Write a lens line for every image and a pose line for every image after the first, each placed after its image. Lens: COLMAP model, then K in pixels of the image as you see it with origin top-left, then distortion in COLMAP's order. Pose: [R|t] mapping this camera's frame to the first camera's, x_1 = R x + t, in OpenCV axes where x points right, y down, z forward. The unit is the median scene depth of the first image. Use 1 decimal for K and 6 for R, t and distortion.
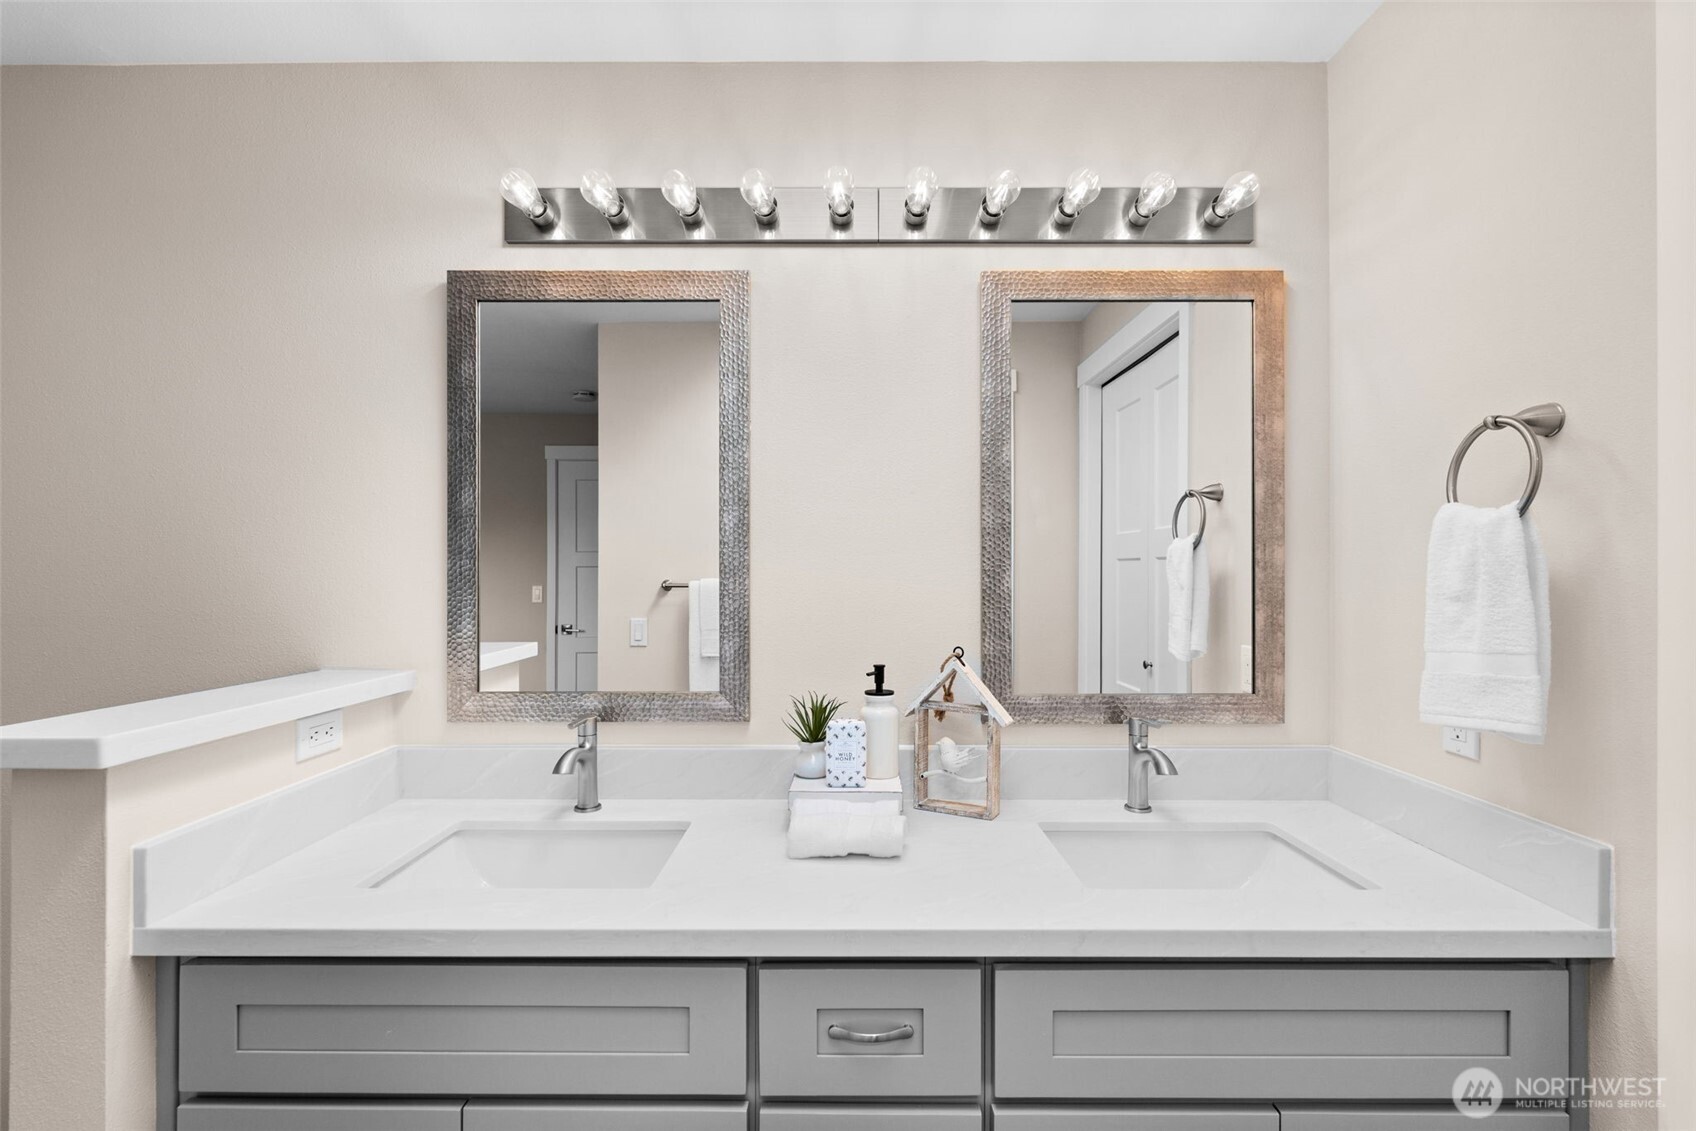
lens RADIAL K [[754.2, 0, 844.1], [0, 754.2, 577.9], [0, 0, 1]] dist [-0.002676, -0.000088]
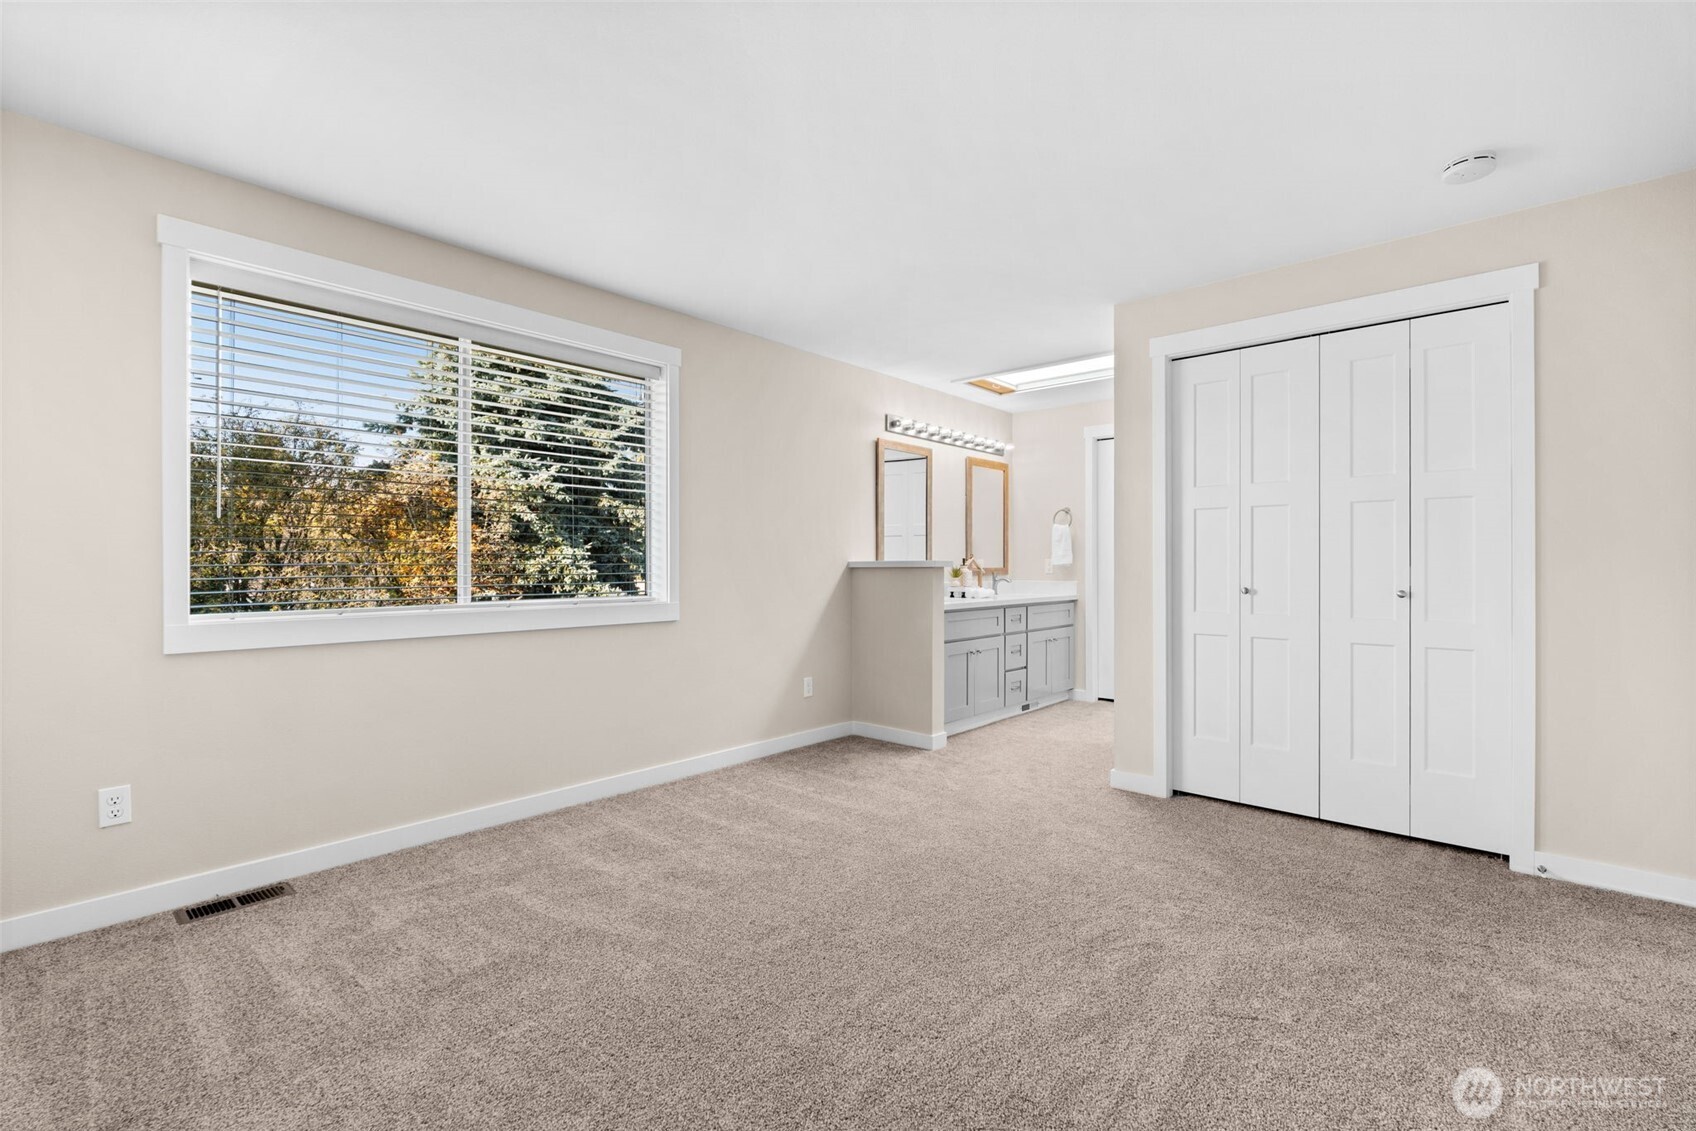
lens RADIAL K [[754.2, 0, 844.1], [0, 754.2, 577.9], [0, 0, 1]] dist [-0.002676, -0.000088]
pose [[0.658648, -0.016904, 0.752261, -4.486332], [0.003716, 0.999808, 0.019214, 0.188118], [-0.752442, -0.009860, 0.658585, -1.499783]]
